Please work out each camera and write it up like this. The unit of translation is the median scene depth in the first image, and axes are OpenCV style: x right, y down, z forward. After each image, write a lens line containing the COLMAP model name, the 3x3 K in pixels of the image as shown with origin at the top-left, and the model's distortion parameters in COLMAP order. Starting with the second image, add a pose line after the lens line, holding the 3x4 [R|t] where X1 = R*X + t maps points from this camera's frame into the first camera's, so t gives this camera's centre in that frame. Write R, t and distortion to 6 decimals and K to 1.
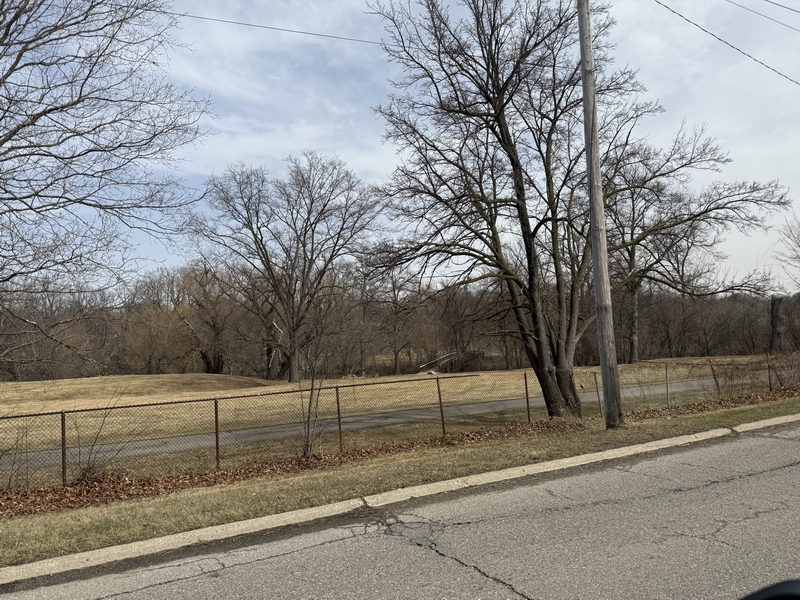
lens RADIAL K [[559.4, 0, 400.0], [0, 559.4, 300.0], [0, 0, 1]] dist [-0.001414, -0.003656]
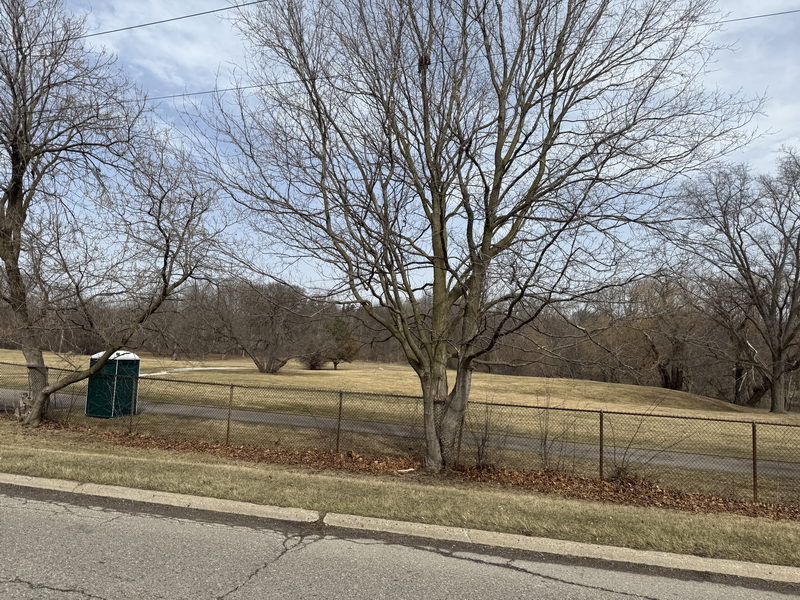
lens RADIAL K [[558.0, 0, 399.0], [0, 558.0, 304.5], [0, 0, 1]] dist [0.061944, -0.080346]
pose [[0.730372, 0.028107, -0.682471, -0.042336], [-0.034578, 0.999393, 0.004154, 0.000070], [0.682174, 0.020564, 0.730901, -0.023554]]
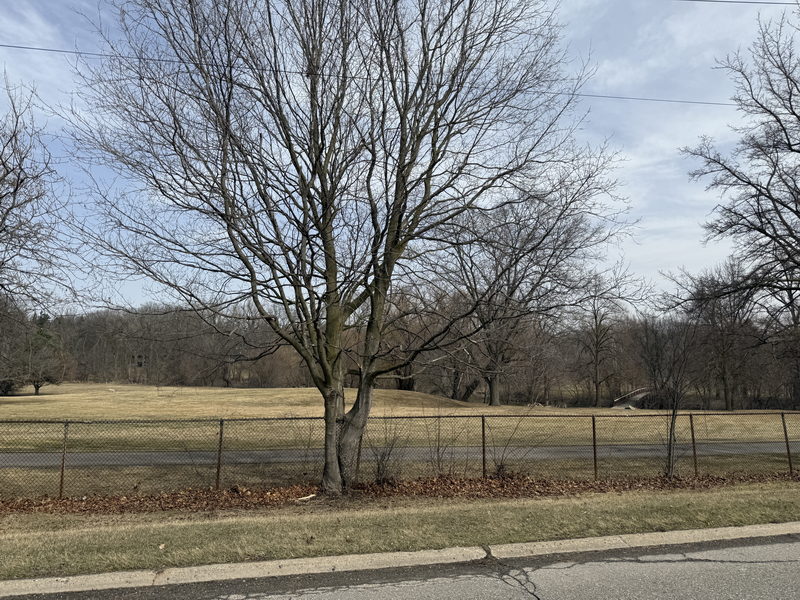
lens RADIAL K [[558.0, 0, 399.0], [0, 558.0, 304.5], [0, 0, 1]] dist [0.061944, -0.080346]
pose [[0.966279, 0.027941, -0.255976, -0.137703], [-0.037785, 0.998720, -0.033622, 0.001041], [0.254709, 0.042160, 0.966098, -0.069783]]
